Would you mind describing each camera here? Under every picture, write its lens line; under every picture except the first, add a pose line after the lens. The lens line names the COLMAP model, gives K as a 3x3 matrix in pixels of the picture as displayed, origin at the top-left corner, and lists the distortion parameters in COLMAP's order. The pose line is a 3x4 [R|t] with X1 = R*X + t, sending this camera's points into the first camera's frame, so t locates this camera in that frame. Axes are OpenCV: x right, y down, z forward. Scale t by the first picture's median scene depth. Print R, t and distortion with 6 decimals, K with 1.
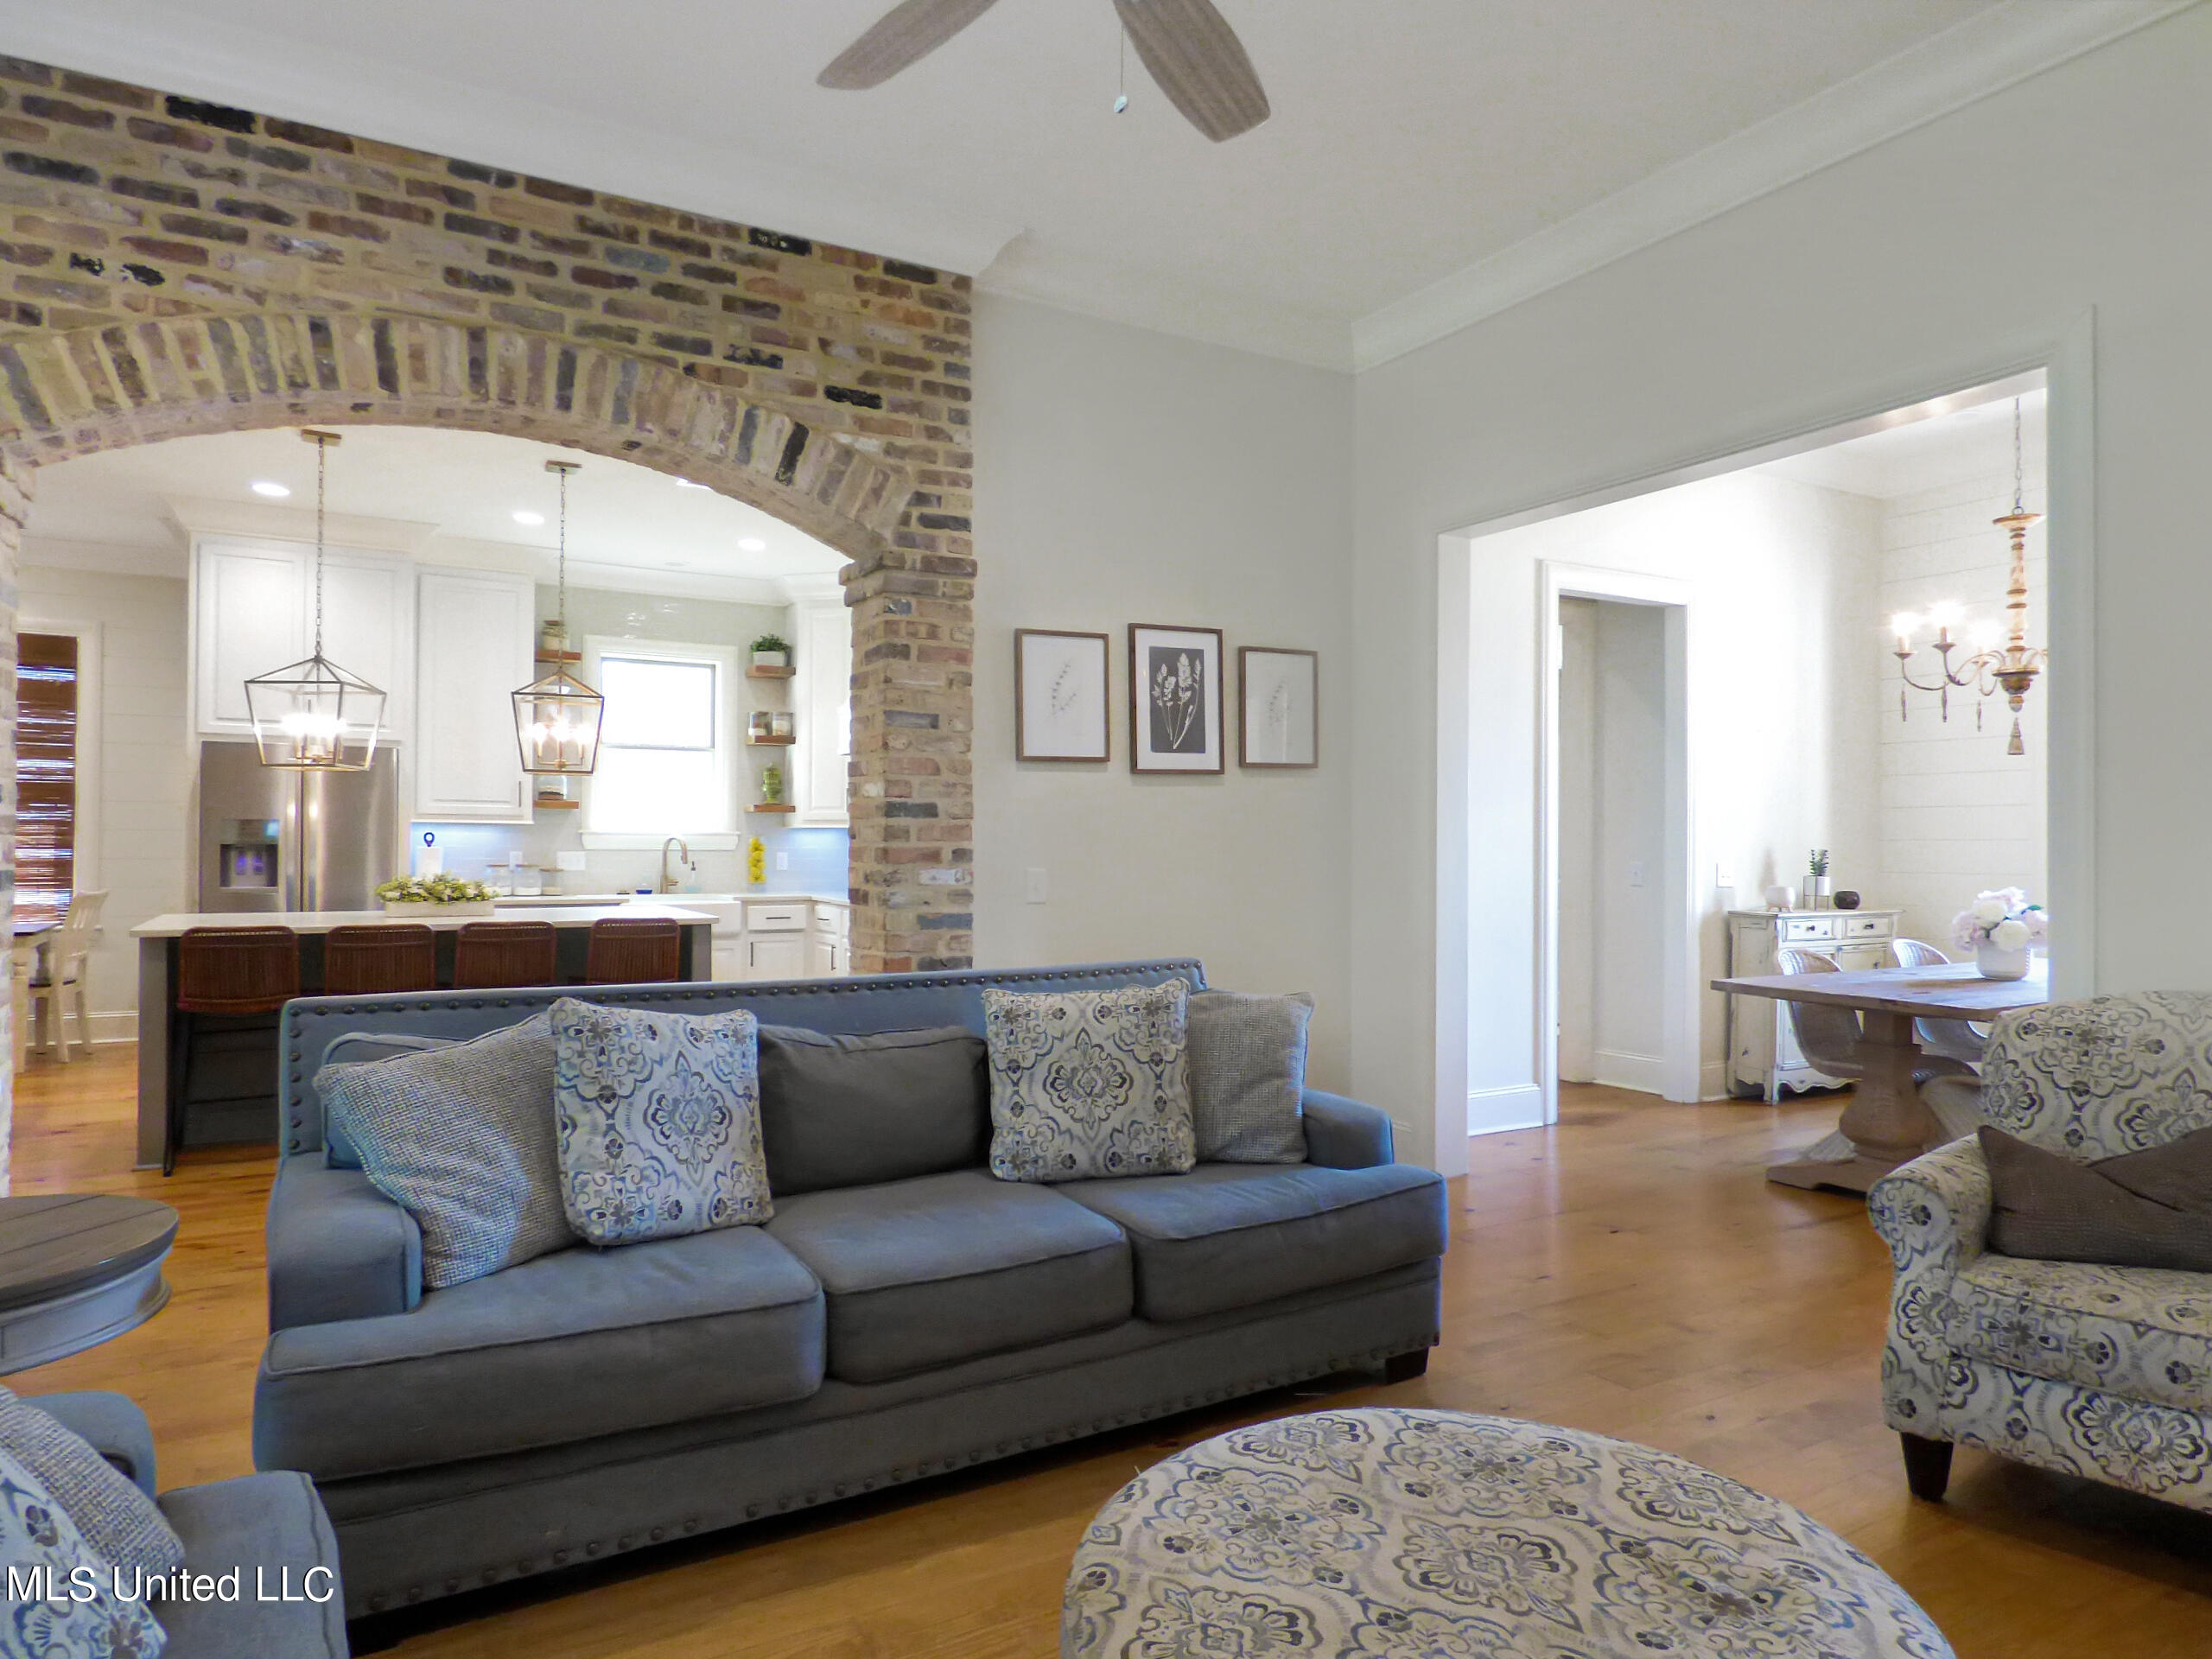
lens RADIAL K [[1358.5, 0, 1117.8], [0, 1358.5, 843.6], [0, 0, 1]] dist [-0.008442, 0.001720]
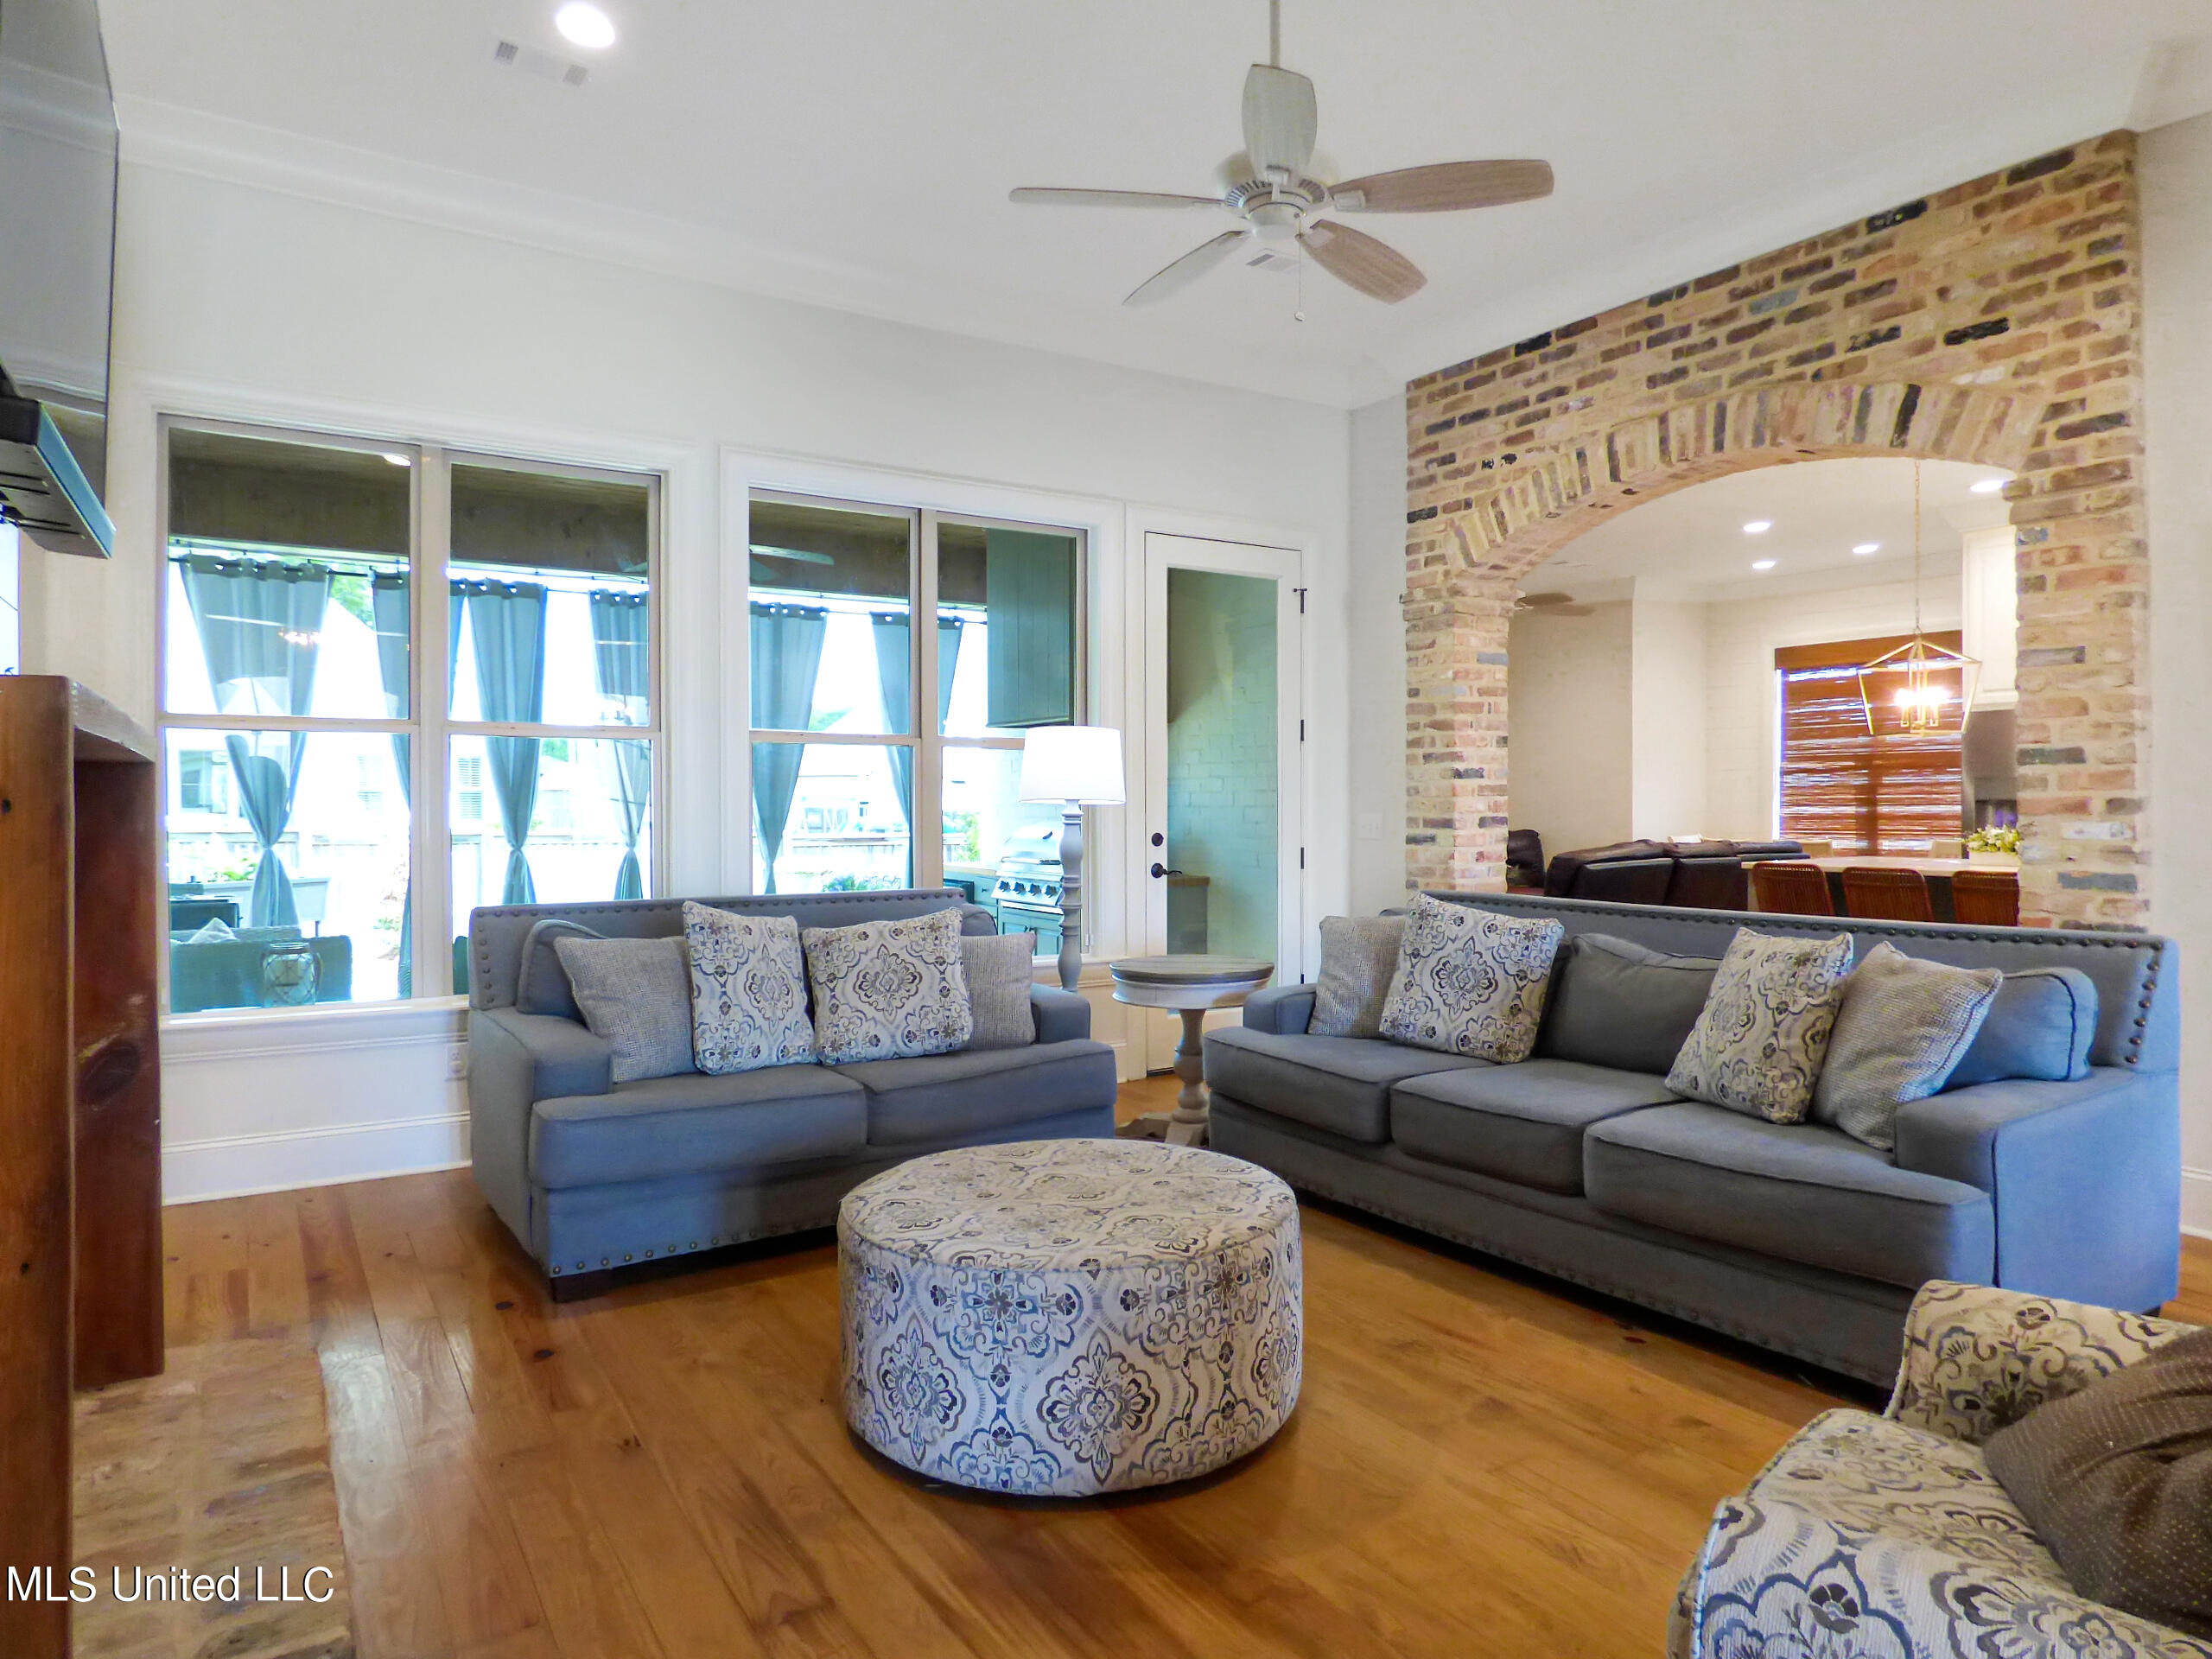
lens RADIAL K [[1358.5, 0, 1120.0], [0, 1358.5, 813.7], [0, 0, 1]] dist [-0.008442, 0.001720]
pose [[0.059489, 0.001569, -0.998228, 0.762888], [0.006164, 0.999979, 0.001939, 0.008558], [0.998210, -0.006269, 0.059478, 0.347461]]
